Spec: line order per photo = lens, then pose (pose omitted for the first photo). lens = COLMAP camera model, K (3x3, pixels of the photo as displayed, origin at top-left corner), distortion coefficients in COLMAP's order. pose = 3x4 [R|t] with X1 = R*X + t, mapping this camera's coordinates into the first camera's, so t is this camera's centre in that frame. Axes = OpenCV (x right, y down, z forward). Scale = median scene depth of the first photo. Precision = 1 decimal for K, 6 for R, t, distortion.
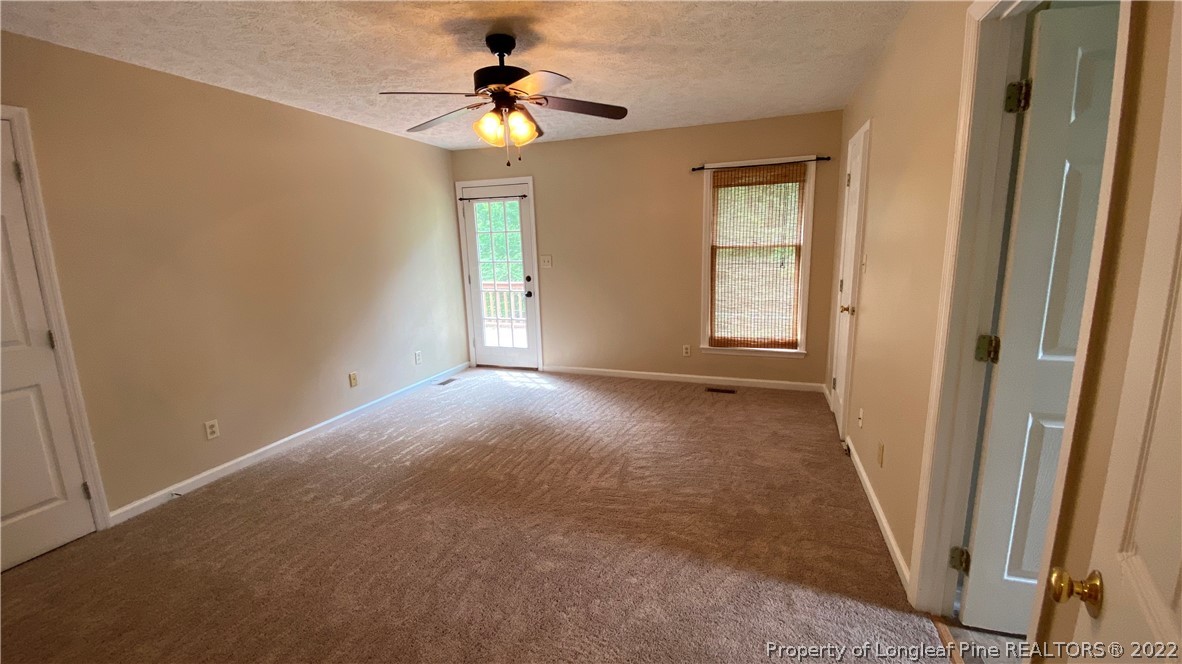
lens RADIAL K [[477.3, 0, 591.0], [0, 477.3, 332.0], [0, 0, 1]] dist [0.049024, -0.038118]
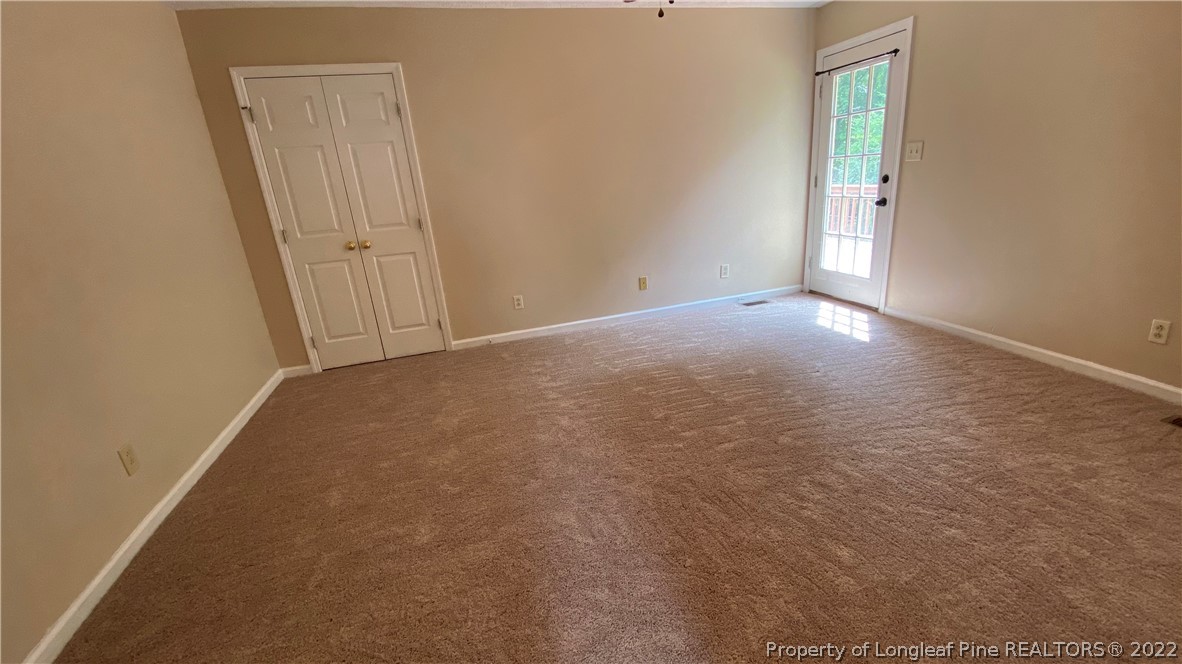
lens RADIAL K [[477.3, 0, 591.0], [0, 477.3, 332.0], [0, 0, 1]] dist [0.049024, -0.038118]
pose [[0.574721, 0.233617, -0.784295, 0.289517], [-0.081754, 0.969983, 0.229019, -0.028157], [0.814255, -0.067503, 0.576569, 0.291983]]
